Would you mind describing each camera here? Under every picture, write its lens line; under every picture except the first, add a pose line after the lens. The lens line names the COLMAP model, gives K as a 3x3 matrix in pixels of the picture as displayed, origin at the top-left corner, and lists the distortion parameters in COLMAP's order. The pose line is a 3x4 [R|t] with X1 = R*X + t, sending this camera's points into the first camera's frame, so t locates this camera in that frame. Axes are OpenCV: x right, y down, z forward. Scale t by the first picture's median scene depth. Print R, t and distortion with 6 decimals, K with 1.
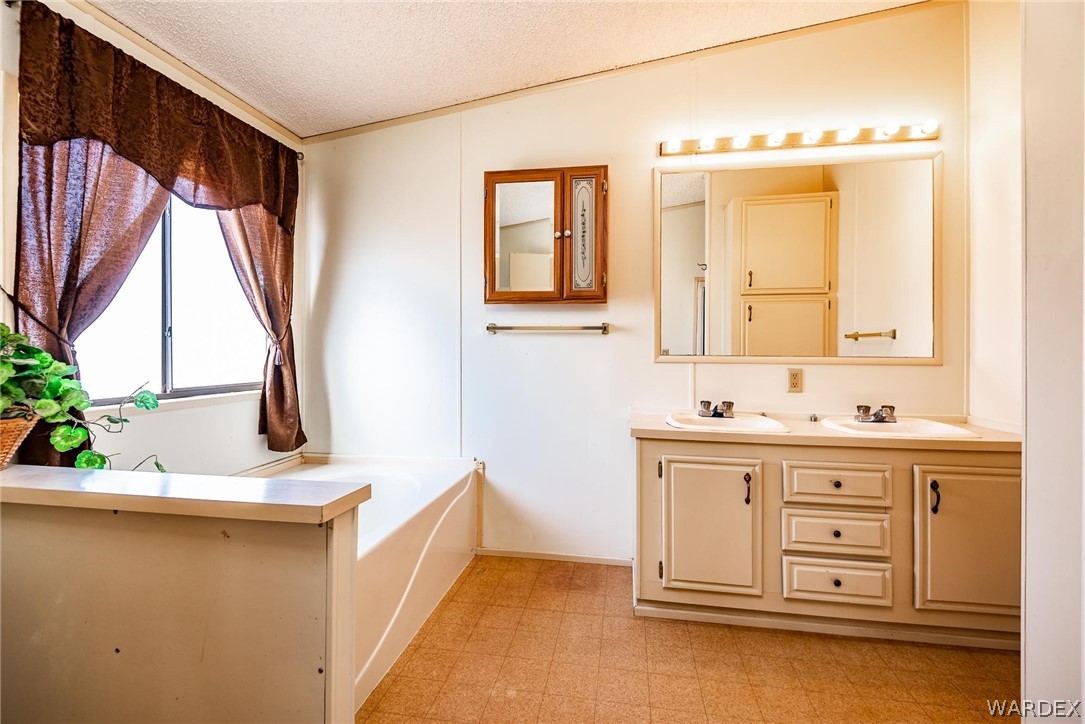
lens RADIAL K [[494.3, 0, 542.5], [0, 494.3, 355.8], [0, 0, 1]] dist [0.007336, -0.002326]
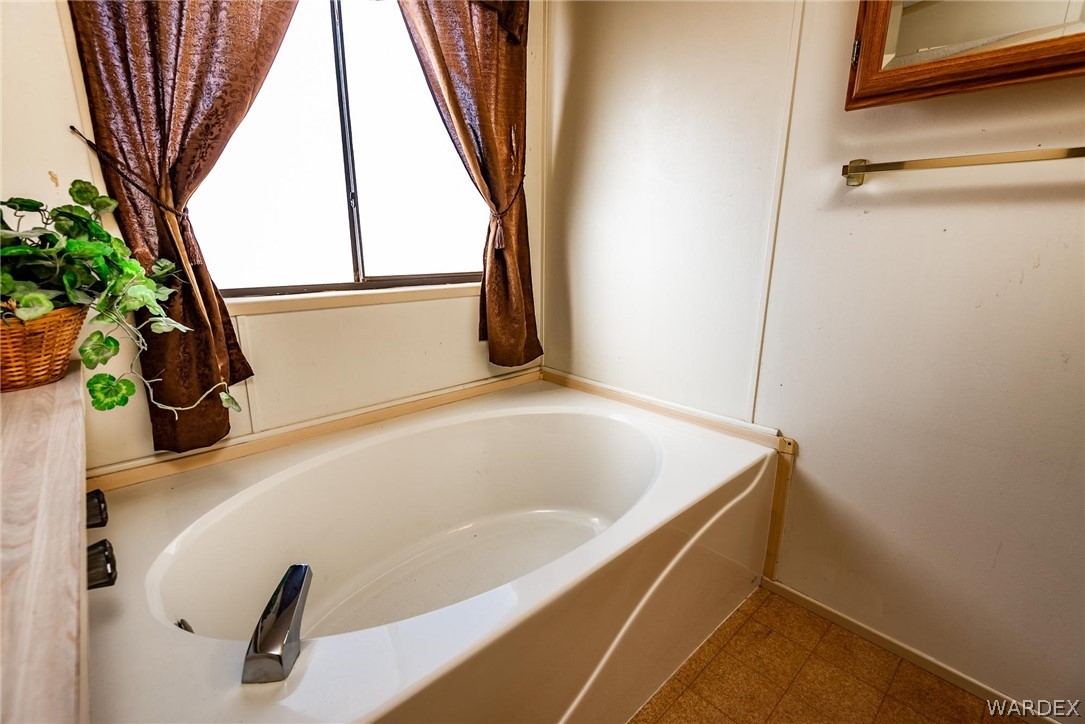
lens RADIAL K [[494.3, 0, 536.4], [0, 494.3, 365.6], [0, 0, 1]] dist [0.007336, -0.002326]
pose [[0.792225, 0.153787, -0.590533, -0.039772], [-0.007768, 0.970186, 0.242235, 0.008921], [0.610180, -0.187317, 0.769800, 0.449950]]
